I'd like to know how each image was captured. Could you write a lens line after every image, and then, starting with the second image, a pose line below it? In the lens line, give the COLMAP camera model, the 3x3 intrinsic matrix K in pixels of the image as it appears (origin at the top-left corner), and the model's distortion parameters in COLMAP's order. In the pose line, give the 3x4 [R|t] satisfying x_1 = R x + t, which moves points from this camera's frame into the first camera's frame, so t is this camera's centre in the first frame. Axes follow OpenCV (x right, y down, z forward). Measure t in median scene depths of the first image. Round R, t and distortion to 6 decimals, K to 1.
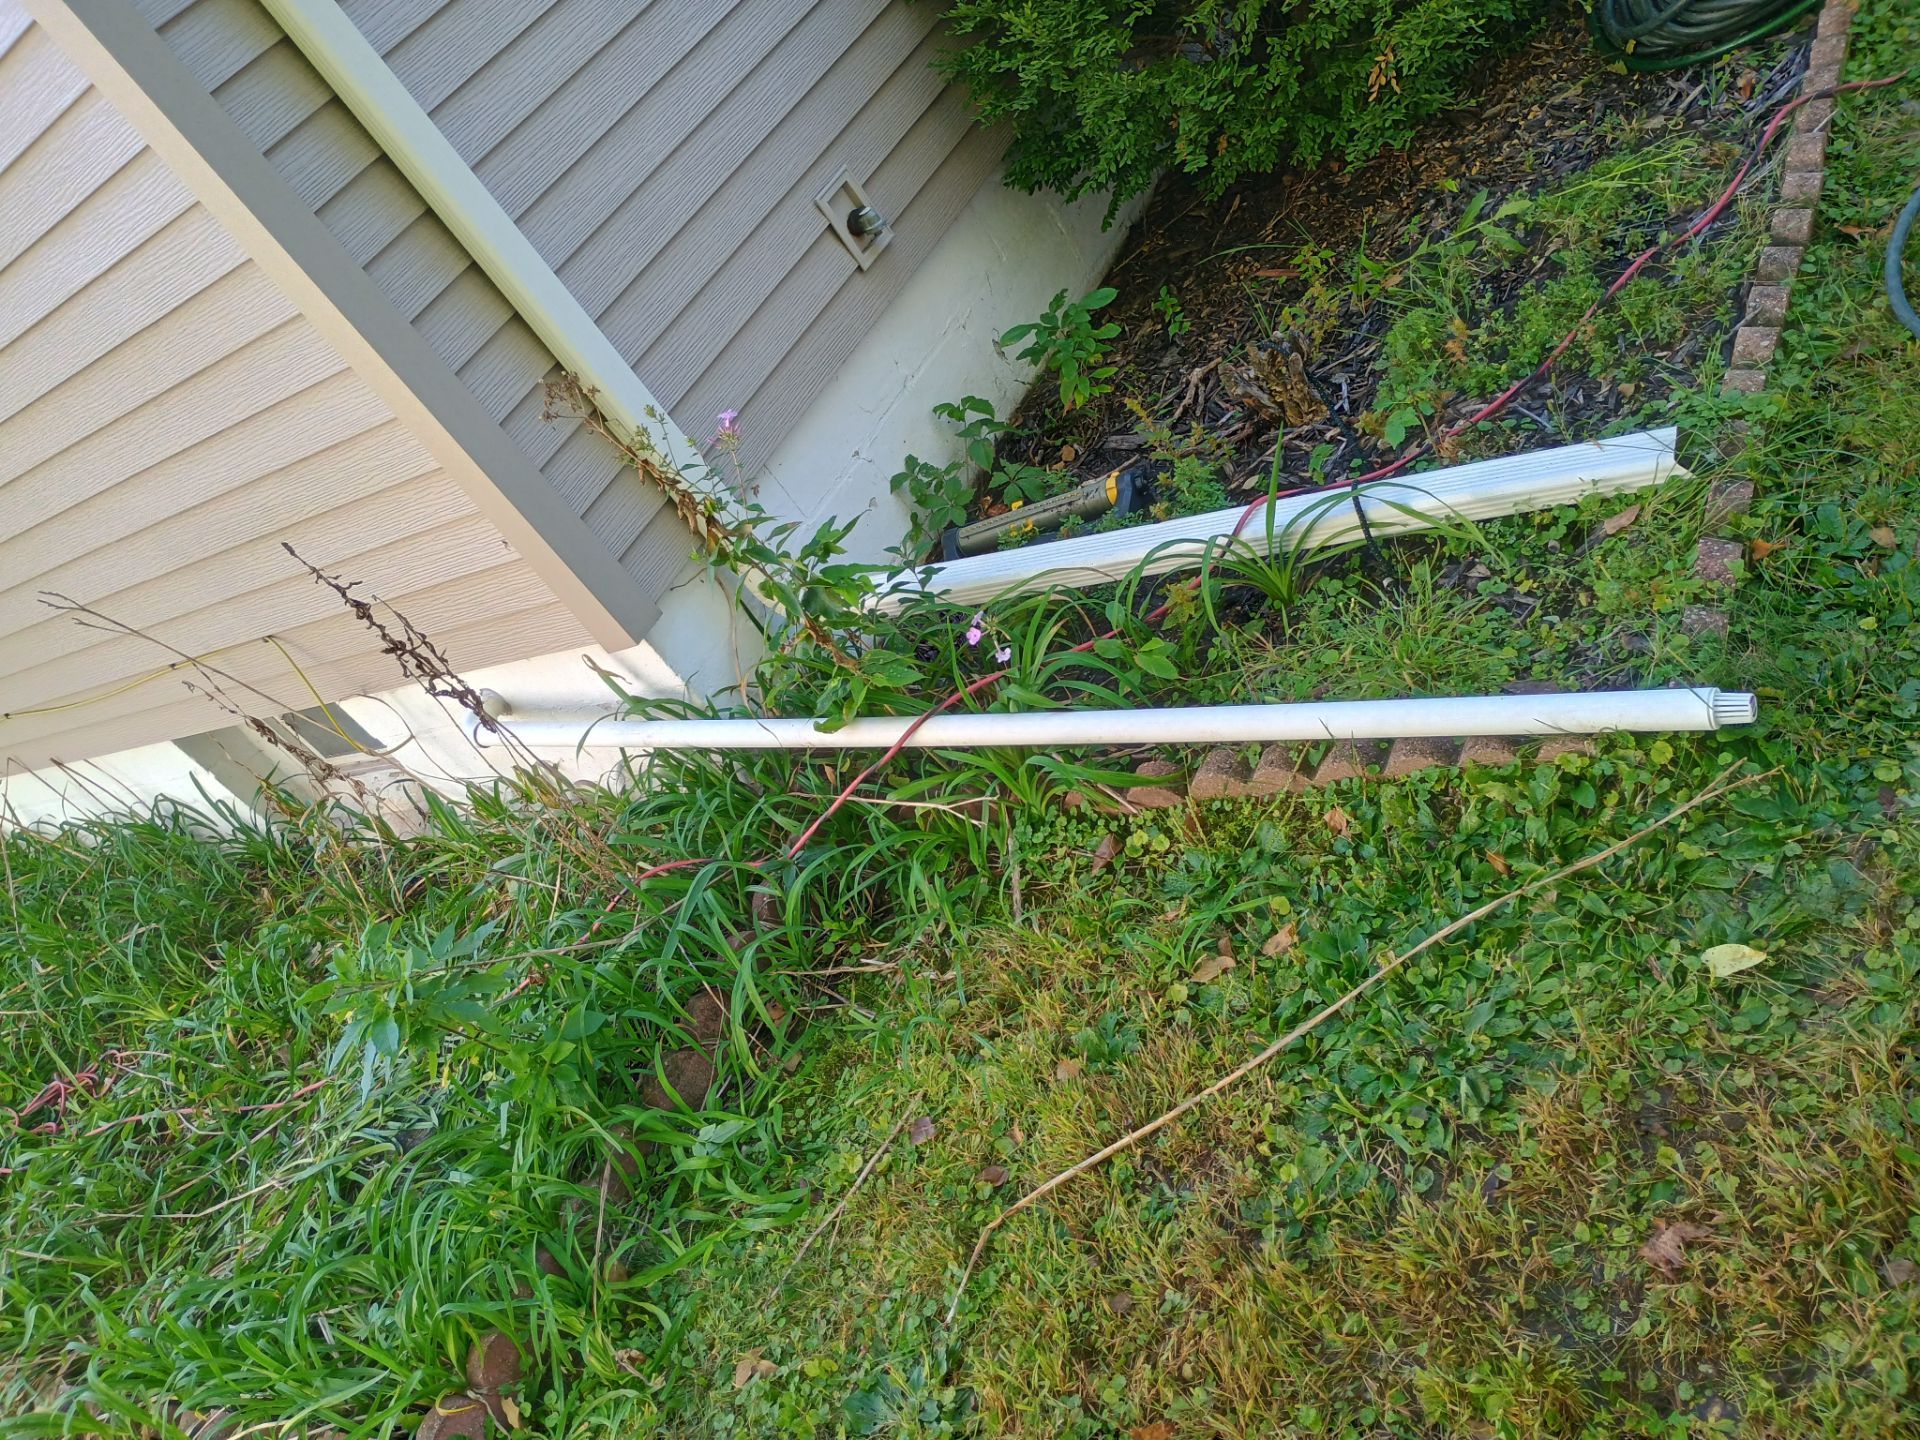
lens RADIAL K [[1667.2, 0, 955.5], [0, 1667.2, 717.3], [0, 0, 1]] dist [0.064065, -0.089310]
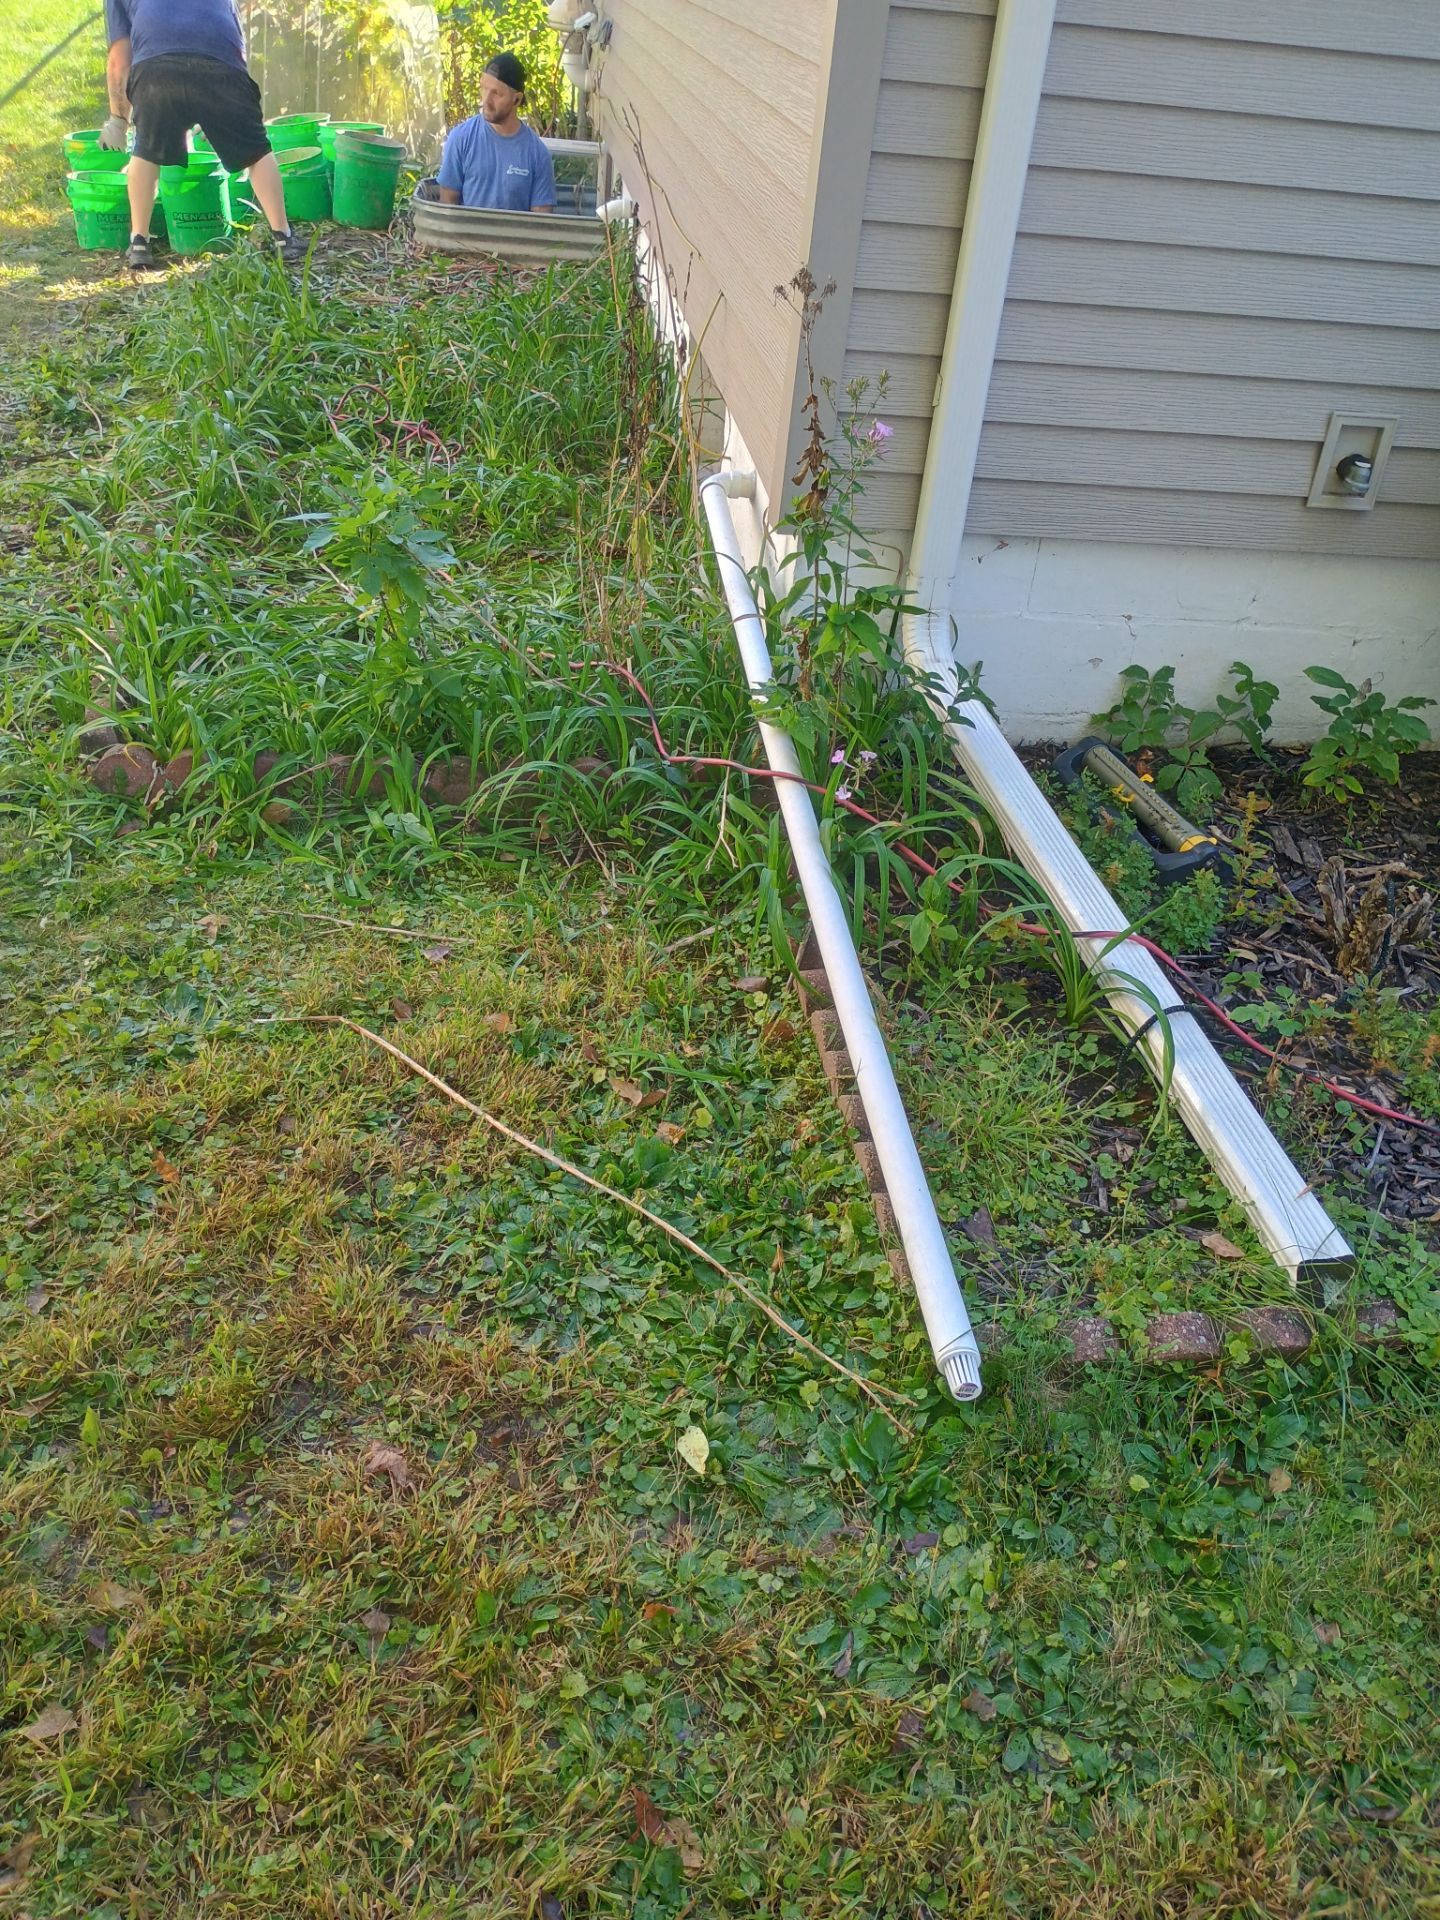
lens RADIAL K [[1667.2, 0, 703.0], [0, 1667.2, 983.0], [0, 0, 1]] dist [0.064065, -0.089310]
pose [[0.453934, 0.855659, -0.248578, 0.335734], [-0.782892, 0.516217, 0.347276, -0.259488], [0.425470, 0.036969, 0.904217, 0.042558]]
